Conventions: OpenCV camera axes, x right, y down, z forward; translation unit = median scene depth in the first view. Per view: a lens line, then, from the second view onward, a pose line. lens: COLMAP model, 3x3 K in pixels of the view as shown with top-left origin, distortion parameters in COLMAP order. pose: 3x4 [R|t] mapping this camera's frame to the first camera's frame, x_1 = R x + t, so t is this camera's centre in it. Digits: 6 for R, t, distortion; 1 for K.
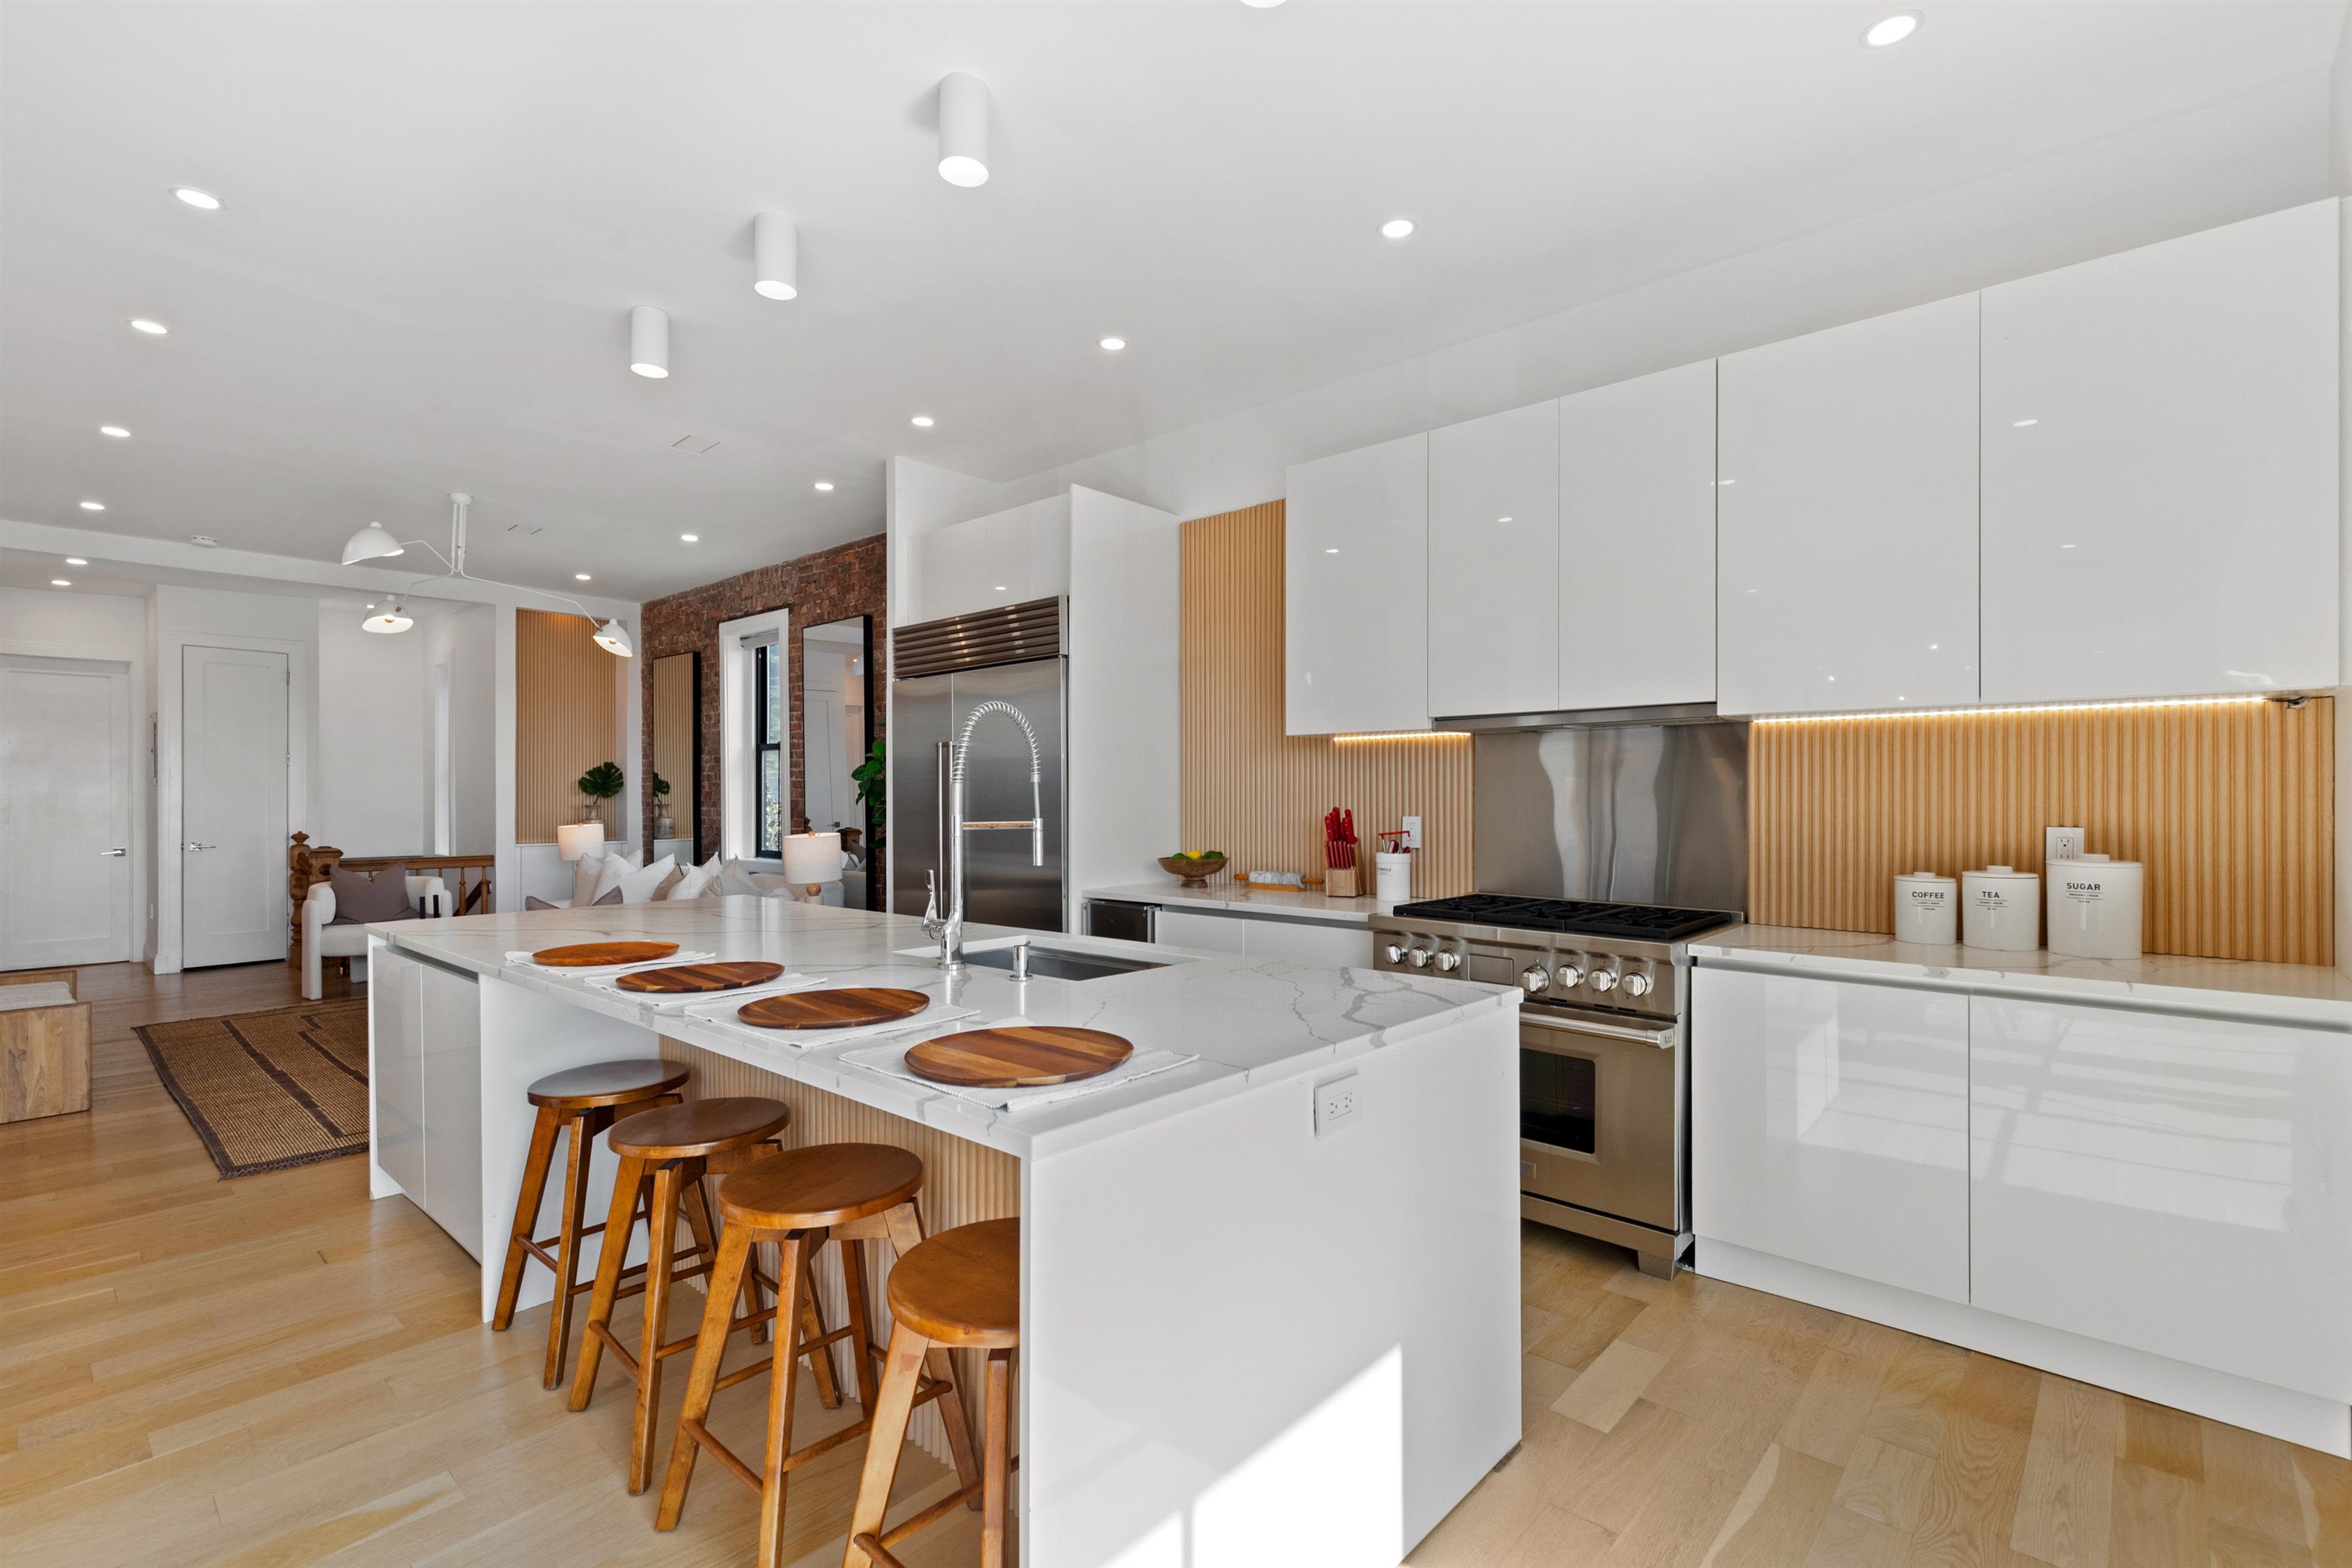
lens RADIAL K [[1057.3, 0, 1189.4], [0, 1057.3, 794.7], [0, 0, 1]] dist [0.005174, -0.000285]
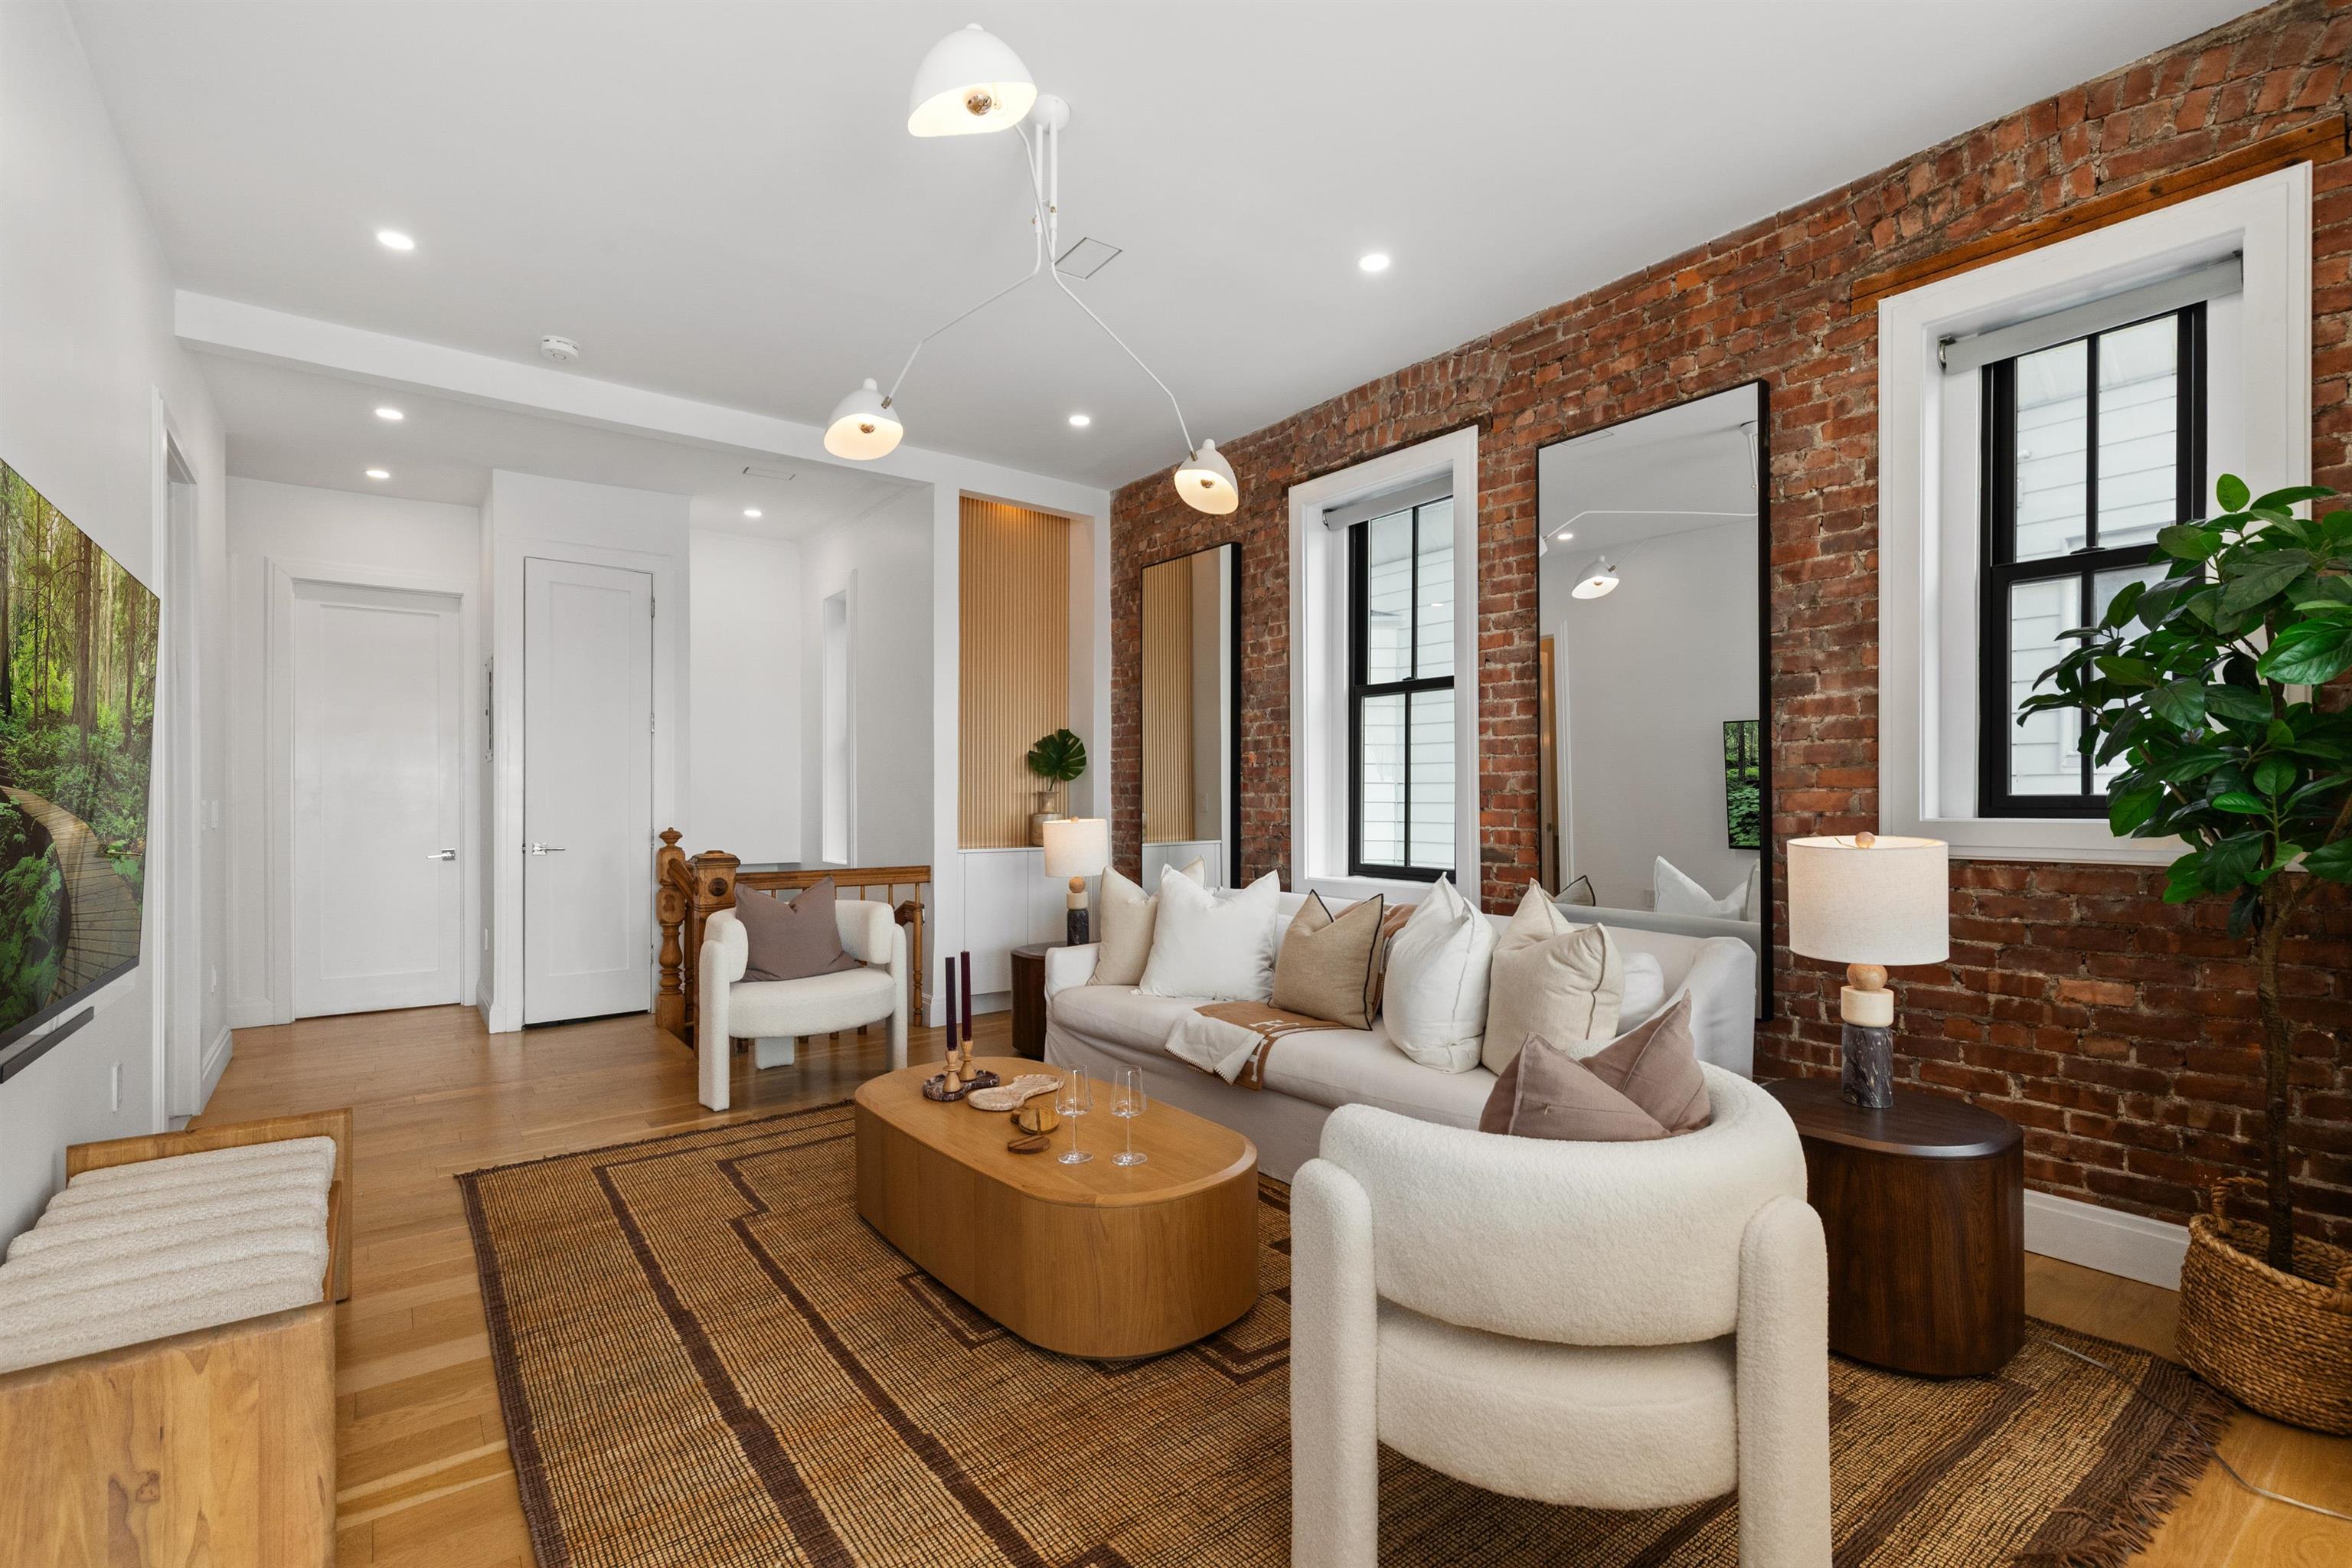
lens RADIAL K [[1057.3, 0, 1182.1], [0, 1057.3, 801.8], [0, 0, 1]] dist [0.005174, -0.000285]
pose [[0.981455, 0.002641, -0.191675, -0.455595], [-0.002568, 0.999997, 0.000628, 0.019787], [0.191676, -0.000124, 0.981458, 0.466980]]
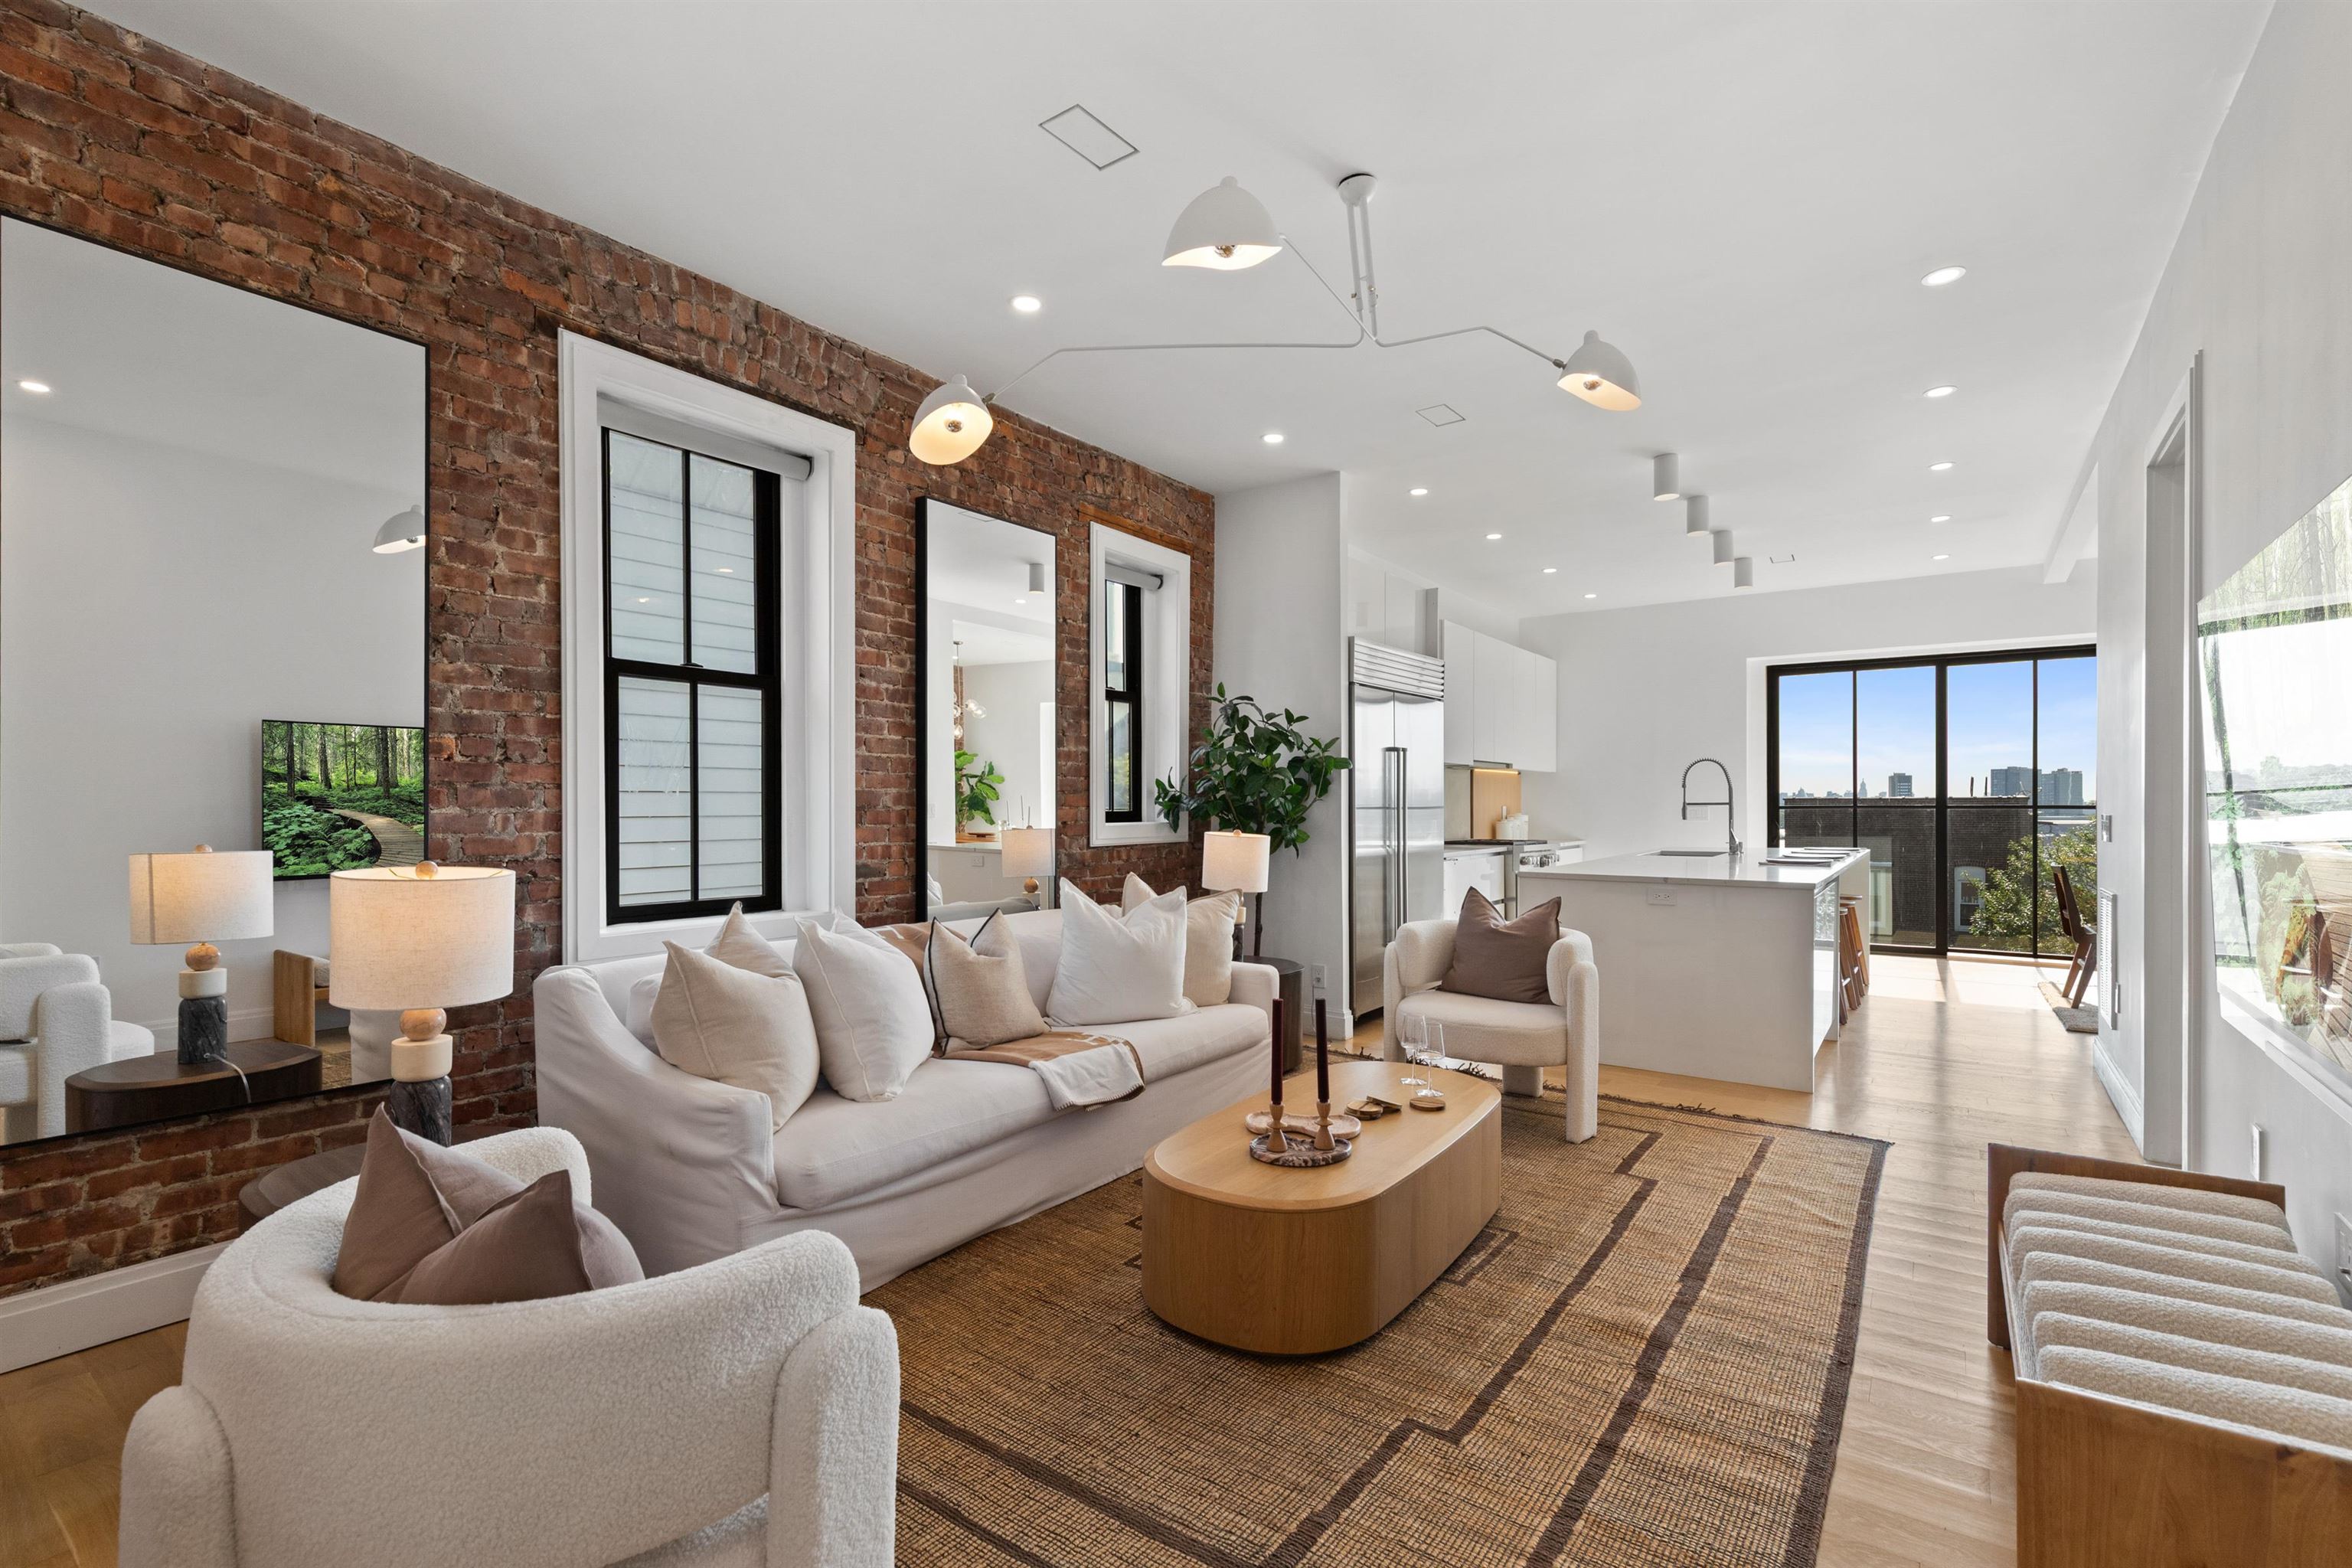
lens RADIAL K [[1057.3, 0, 1183.9], [0, 1057.3, 820.3], [0, 0, 1]] dist [0.005174, -0.000285]
pose [[-0.104171, -0.007294, 0.994533, -0.998991], [0.004591, 0.999959, 0.007815, 0.017337], [-0.994549, 0.005380, -0.104134, 0.958559]]
